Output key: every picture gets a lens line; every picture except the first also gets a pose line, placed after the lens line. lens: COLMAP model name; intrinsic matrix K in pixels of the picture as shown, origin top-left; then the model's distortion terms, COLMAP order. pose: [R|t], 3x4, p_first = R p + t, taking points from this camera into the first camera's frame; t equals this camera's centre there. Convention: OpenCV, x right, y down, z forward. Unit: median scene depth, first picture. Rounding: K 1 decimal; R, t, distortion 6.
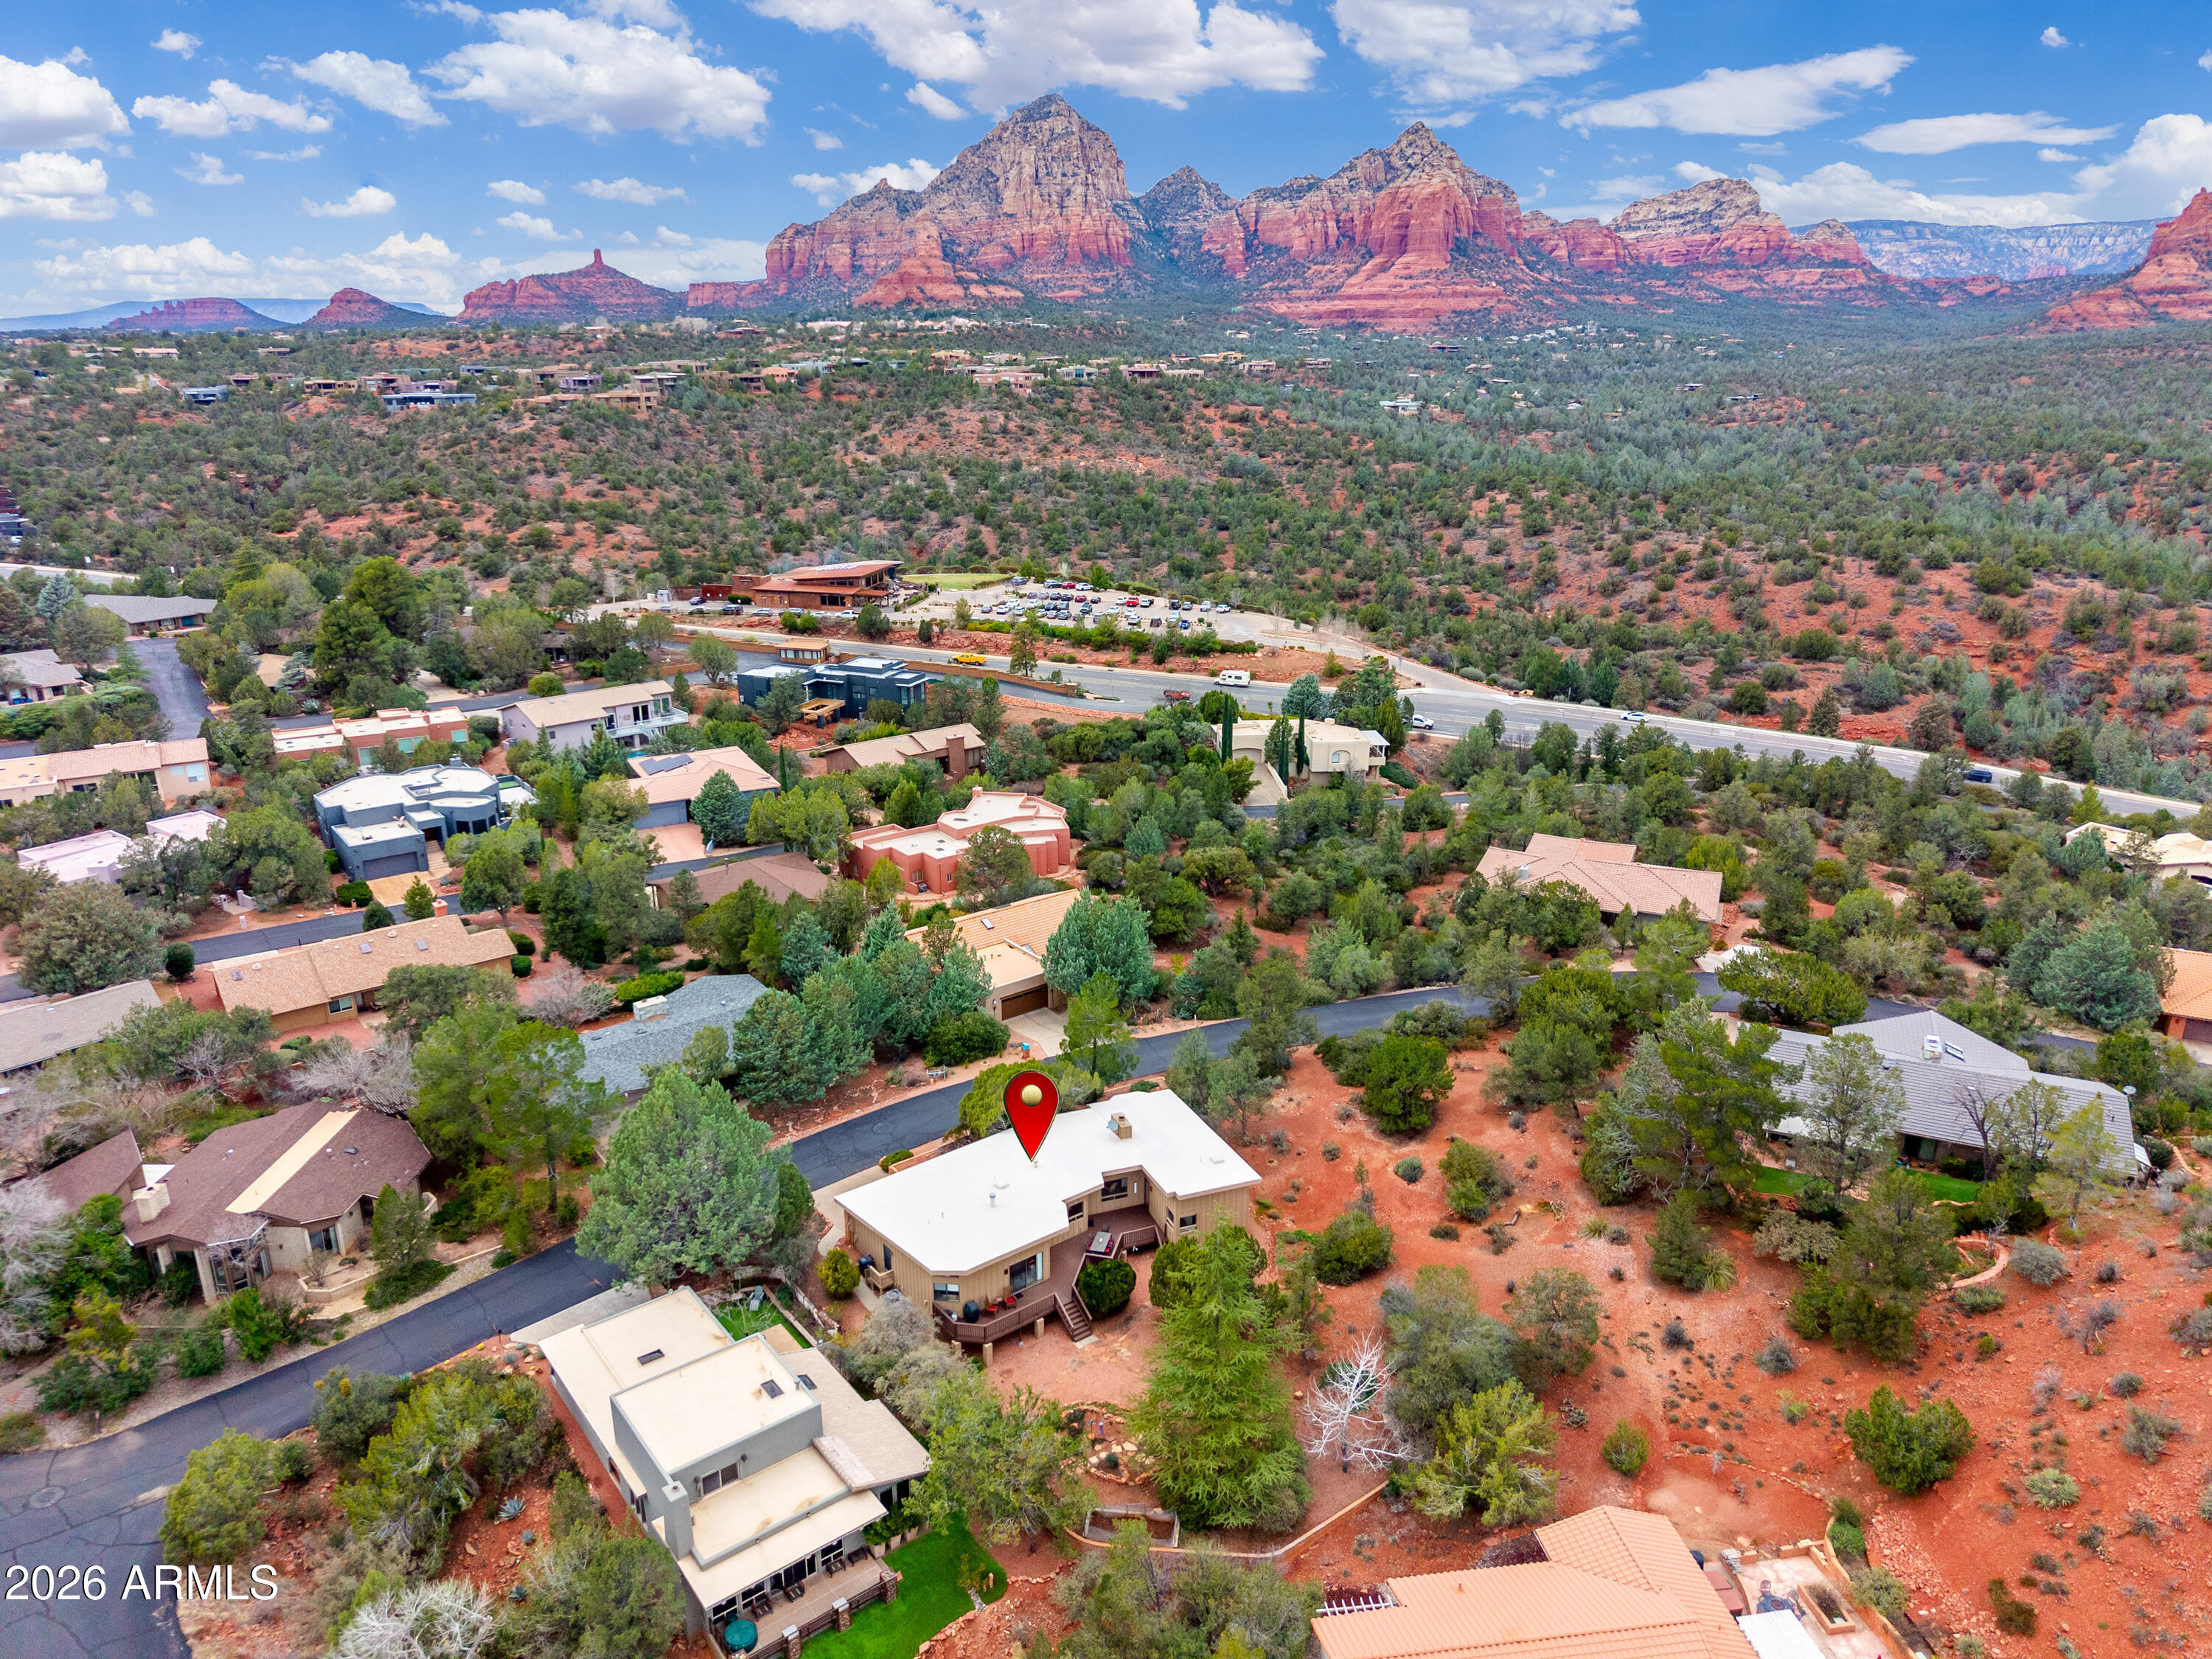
lens RADIAL K [[1482.9, 0, 1102.8], [0, 1482.9, 834.0], [0, 0, 1]] dist [0.038934, -0.021475]
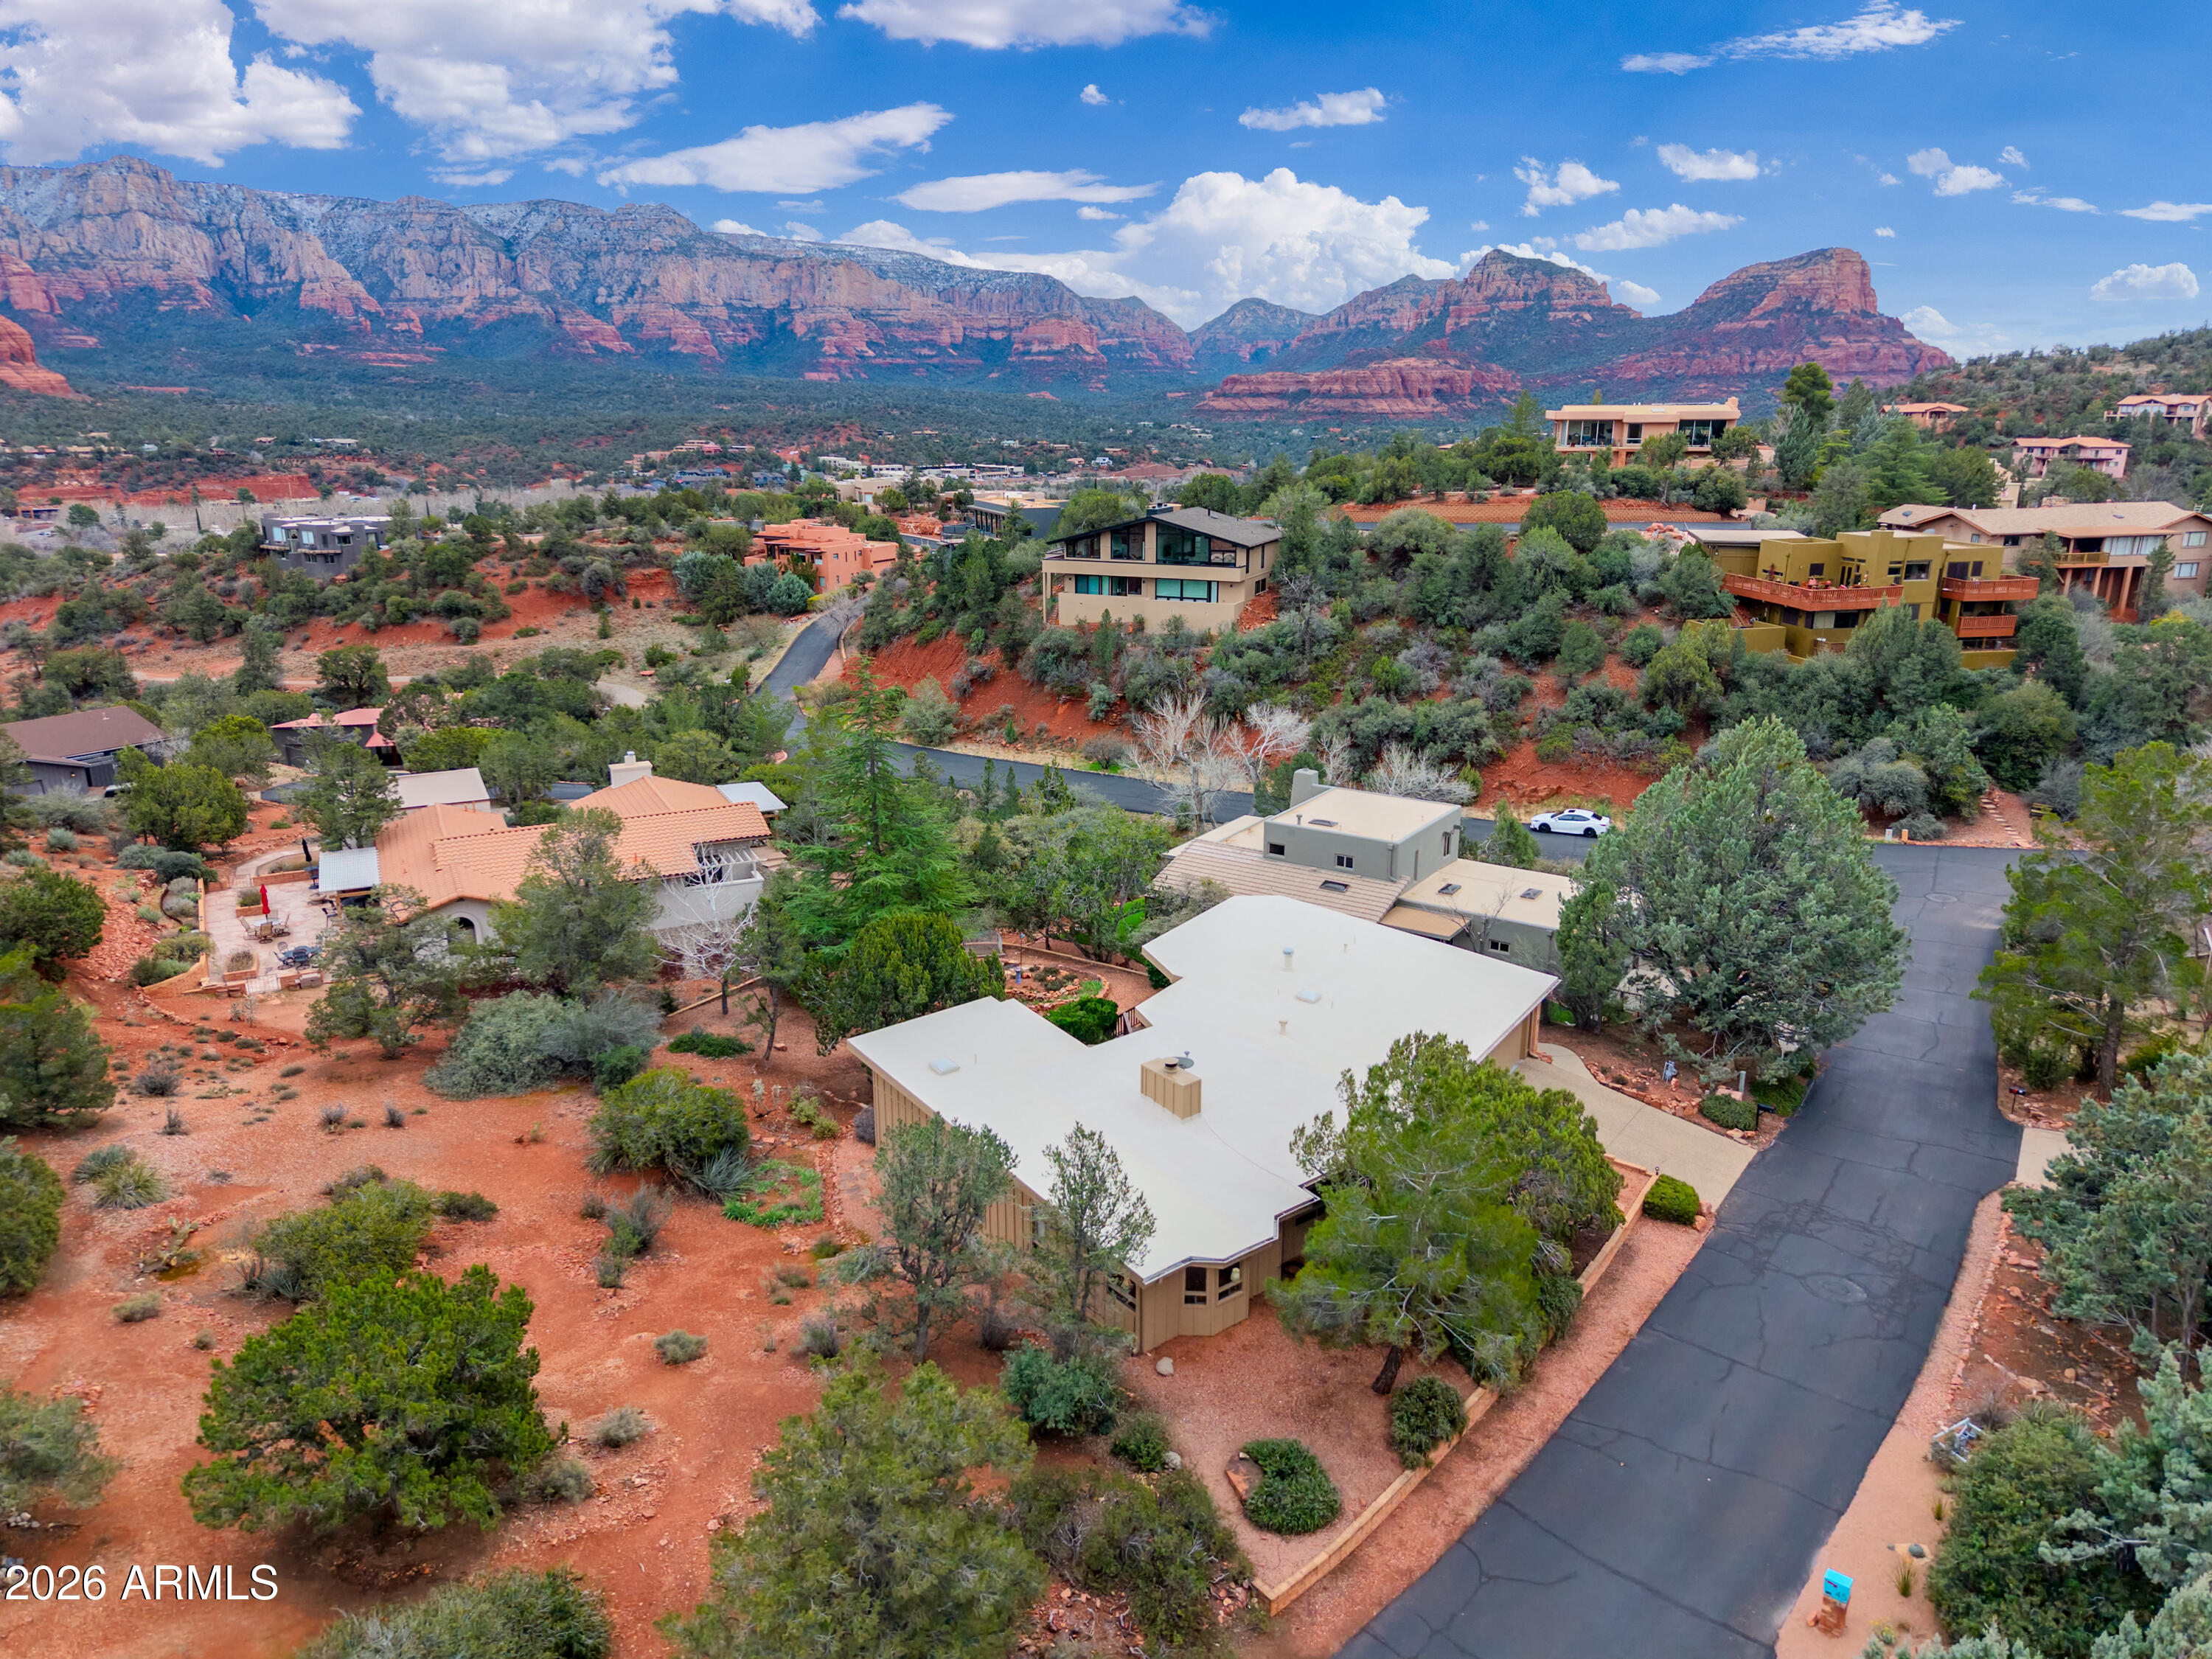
lens RADIAL K [[1482.9, 0, 1097.3], [0, 1482.9, 811.3], [0, 0, 1]] dist [0.038934, -0.021475]
pose [[-0.949389, 0.085473, -0.302249, 0.136103], [-0.100004, 0.829938, 0.548820, -0.097694], [0.297757, 0.551269, -0.779386, 1.088728]]
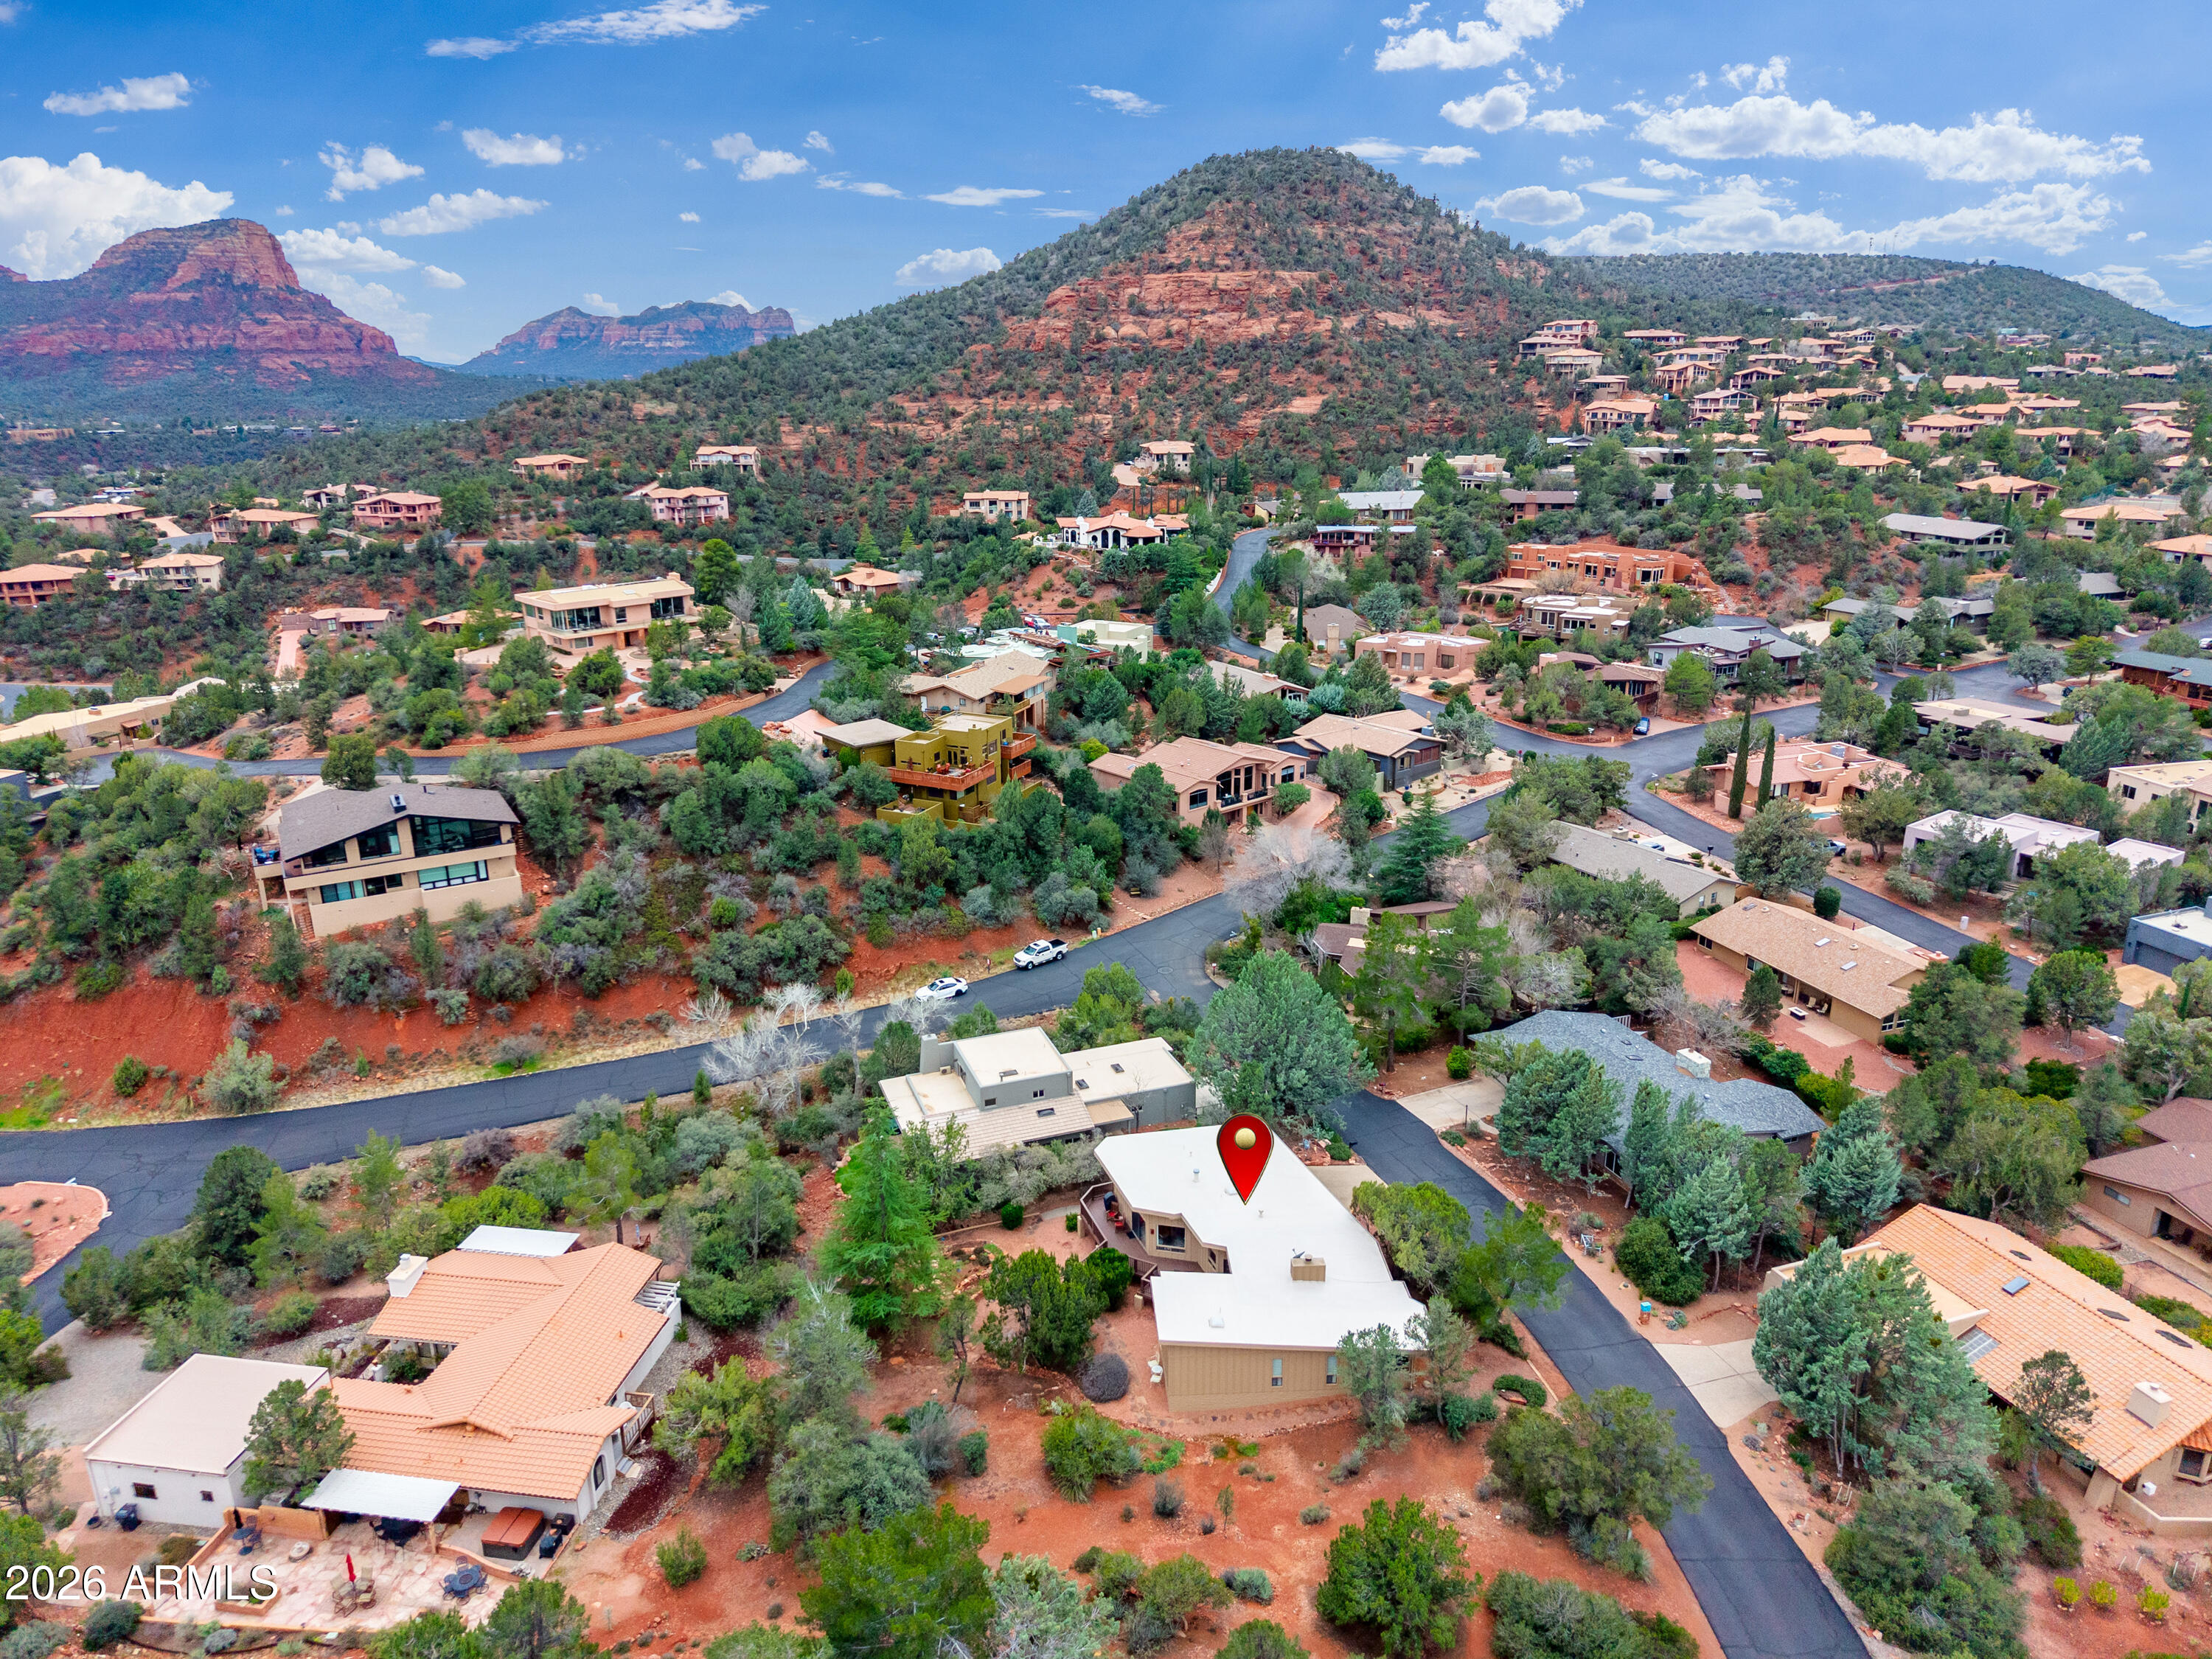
lens RADIAL K [[1482.9, 0, 1094.2], [0, 1482.9, 836.4], [0, 0, 1]] dist [0.038934, -0.021475]
pose [[-0.309957, 0.299815, -0.902240, 0.631840], [-0.295454, 0.871617, 0.391140, -0.269657], [0.903678, 0.387807, -0.181582, 0.795039]]
